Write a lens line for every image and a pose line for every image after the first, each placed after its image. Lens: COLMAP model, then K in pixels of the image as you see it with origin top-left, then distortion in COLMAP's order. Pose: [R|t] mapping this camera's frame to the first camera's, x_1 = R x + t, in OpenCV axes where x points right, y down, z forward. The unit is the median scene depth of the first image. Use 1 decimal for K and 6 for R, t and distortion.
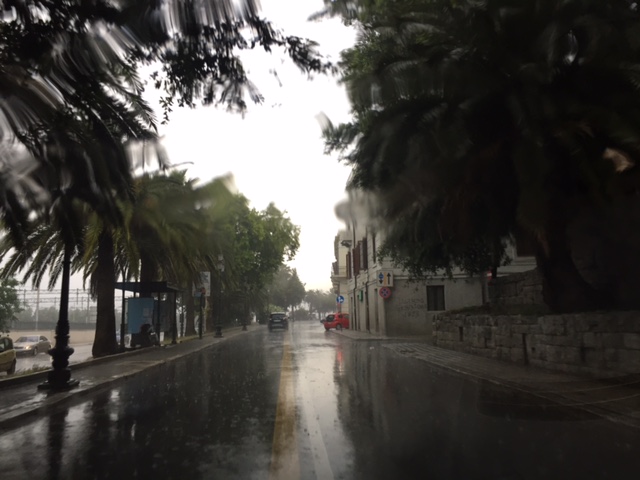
lens RADIAL K [[547.0, 0, 319.9], [0, 547.0, 237.8], [0, 0, 1]] dist [0.089000, -0.114811]
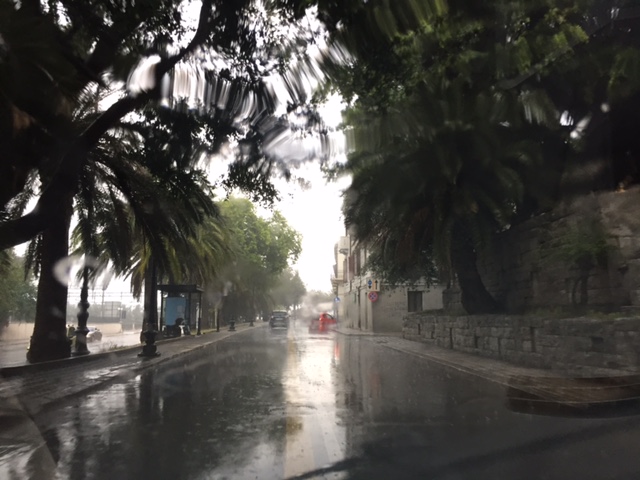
lens RADIAL K [[546.8, 0, 318.6], [0, 546.8, 252.4], [0, 0, 1]] dist [0.087164, 0.001684]
pose [[0.999822, 0.017551, -0.006924, 0.004344], [-0.017351, 0.999459, 0.027949, -0.017062], [0.007411, -0.027824, 0.999585, -0.122952]]
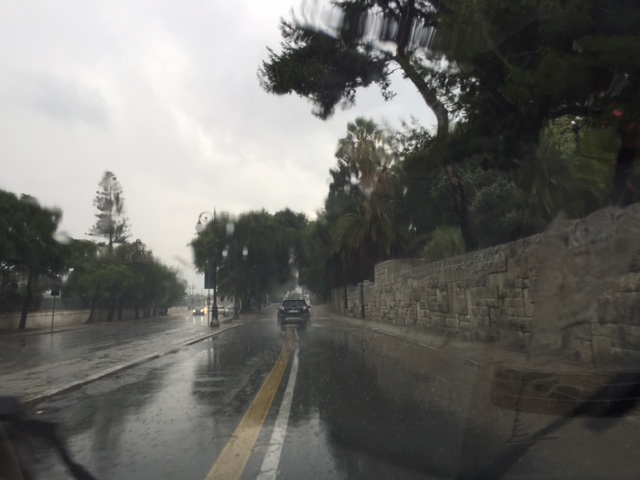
lens RADIAL K [[549.4, 0, 320.6], [0, 549.4, 237.2], [0, 0, 1]] dist [0.093384, -0.140123]
pose [[0.999934, -0.009908, 0.005800, 0.084057], [0.009686, 0.999262, 0.037165, -0.243553], [-0.006164, -0.037106, 0.999292, -1.561690]]
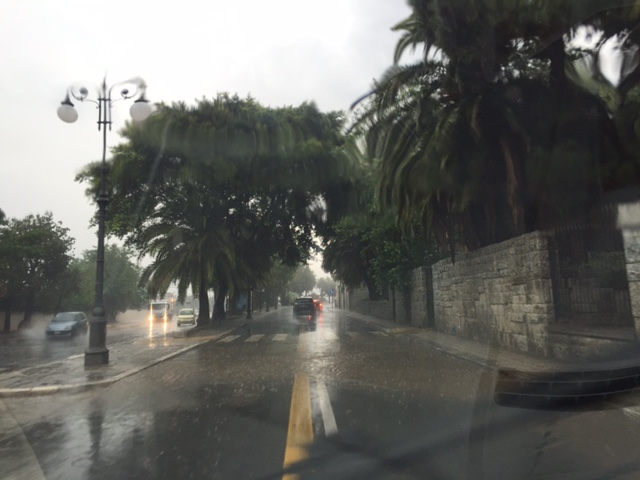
lens RADIAL K [[547.0, 0, 319.9], [0, 547.0, 237.8], [0, 0, 1]] dist [0.089000, -0.114811]
pose [[0.999668, -0.007256, -0.024723, 0.038394], [0.008019, 0.999491, 0.030888, -0.105658], [0.024487, -0.031076, 0.999217, -0.701927]]
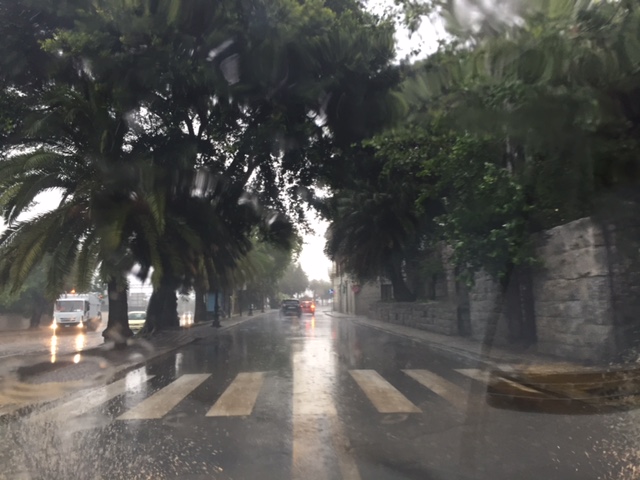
lens RADIAL K [[547.0, 0, 319.9], [0, 547.0, 237.8], [0, 0, 1]] dist [0.089000, -0.114811]
pose [[0.999937, 0.005157, -0.009957, 0.018852], [-0.004912, 0.999690, 0.024408, -0.057596], [0.010080, -0.024358, 0.999652, -0.399132]]
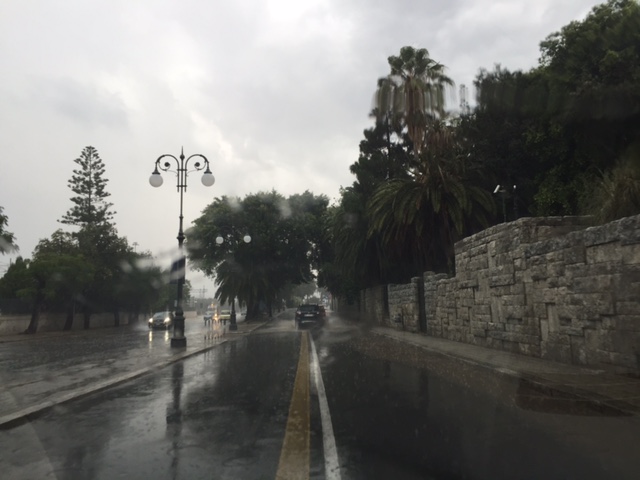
lens RADIAL K [[547.0, 0, 319.9], [0, 547.0, 237.8], [0, 0, 1]] dist [0.089000, -0.114811]
pose [[0.999582, -0.006745, -0.028112, 0.068662], [0.007523, 0.999589, 0.027657, -0.192141], [0.027914, -0.027857, 0.999222, -1.239244]]
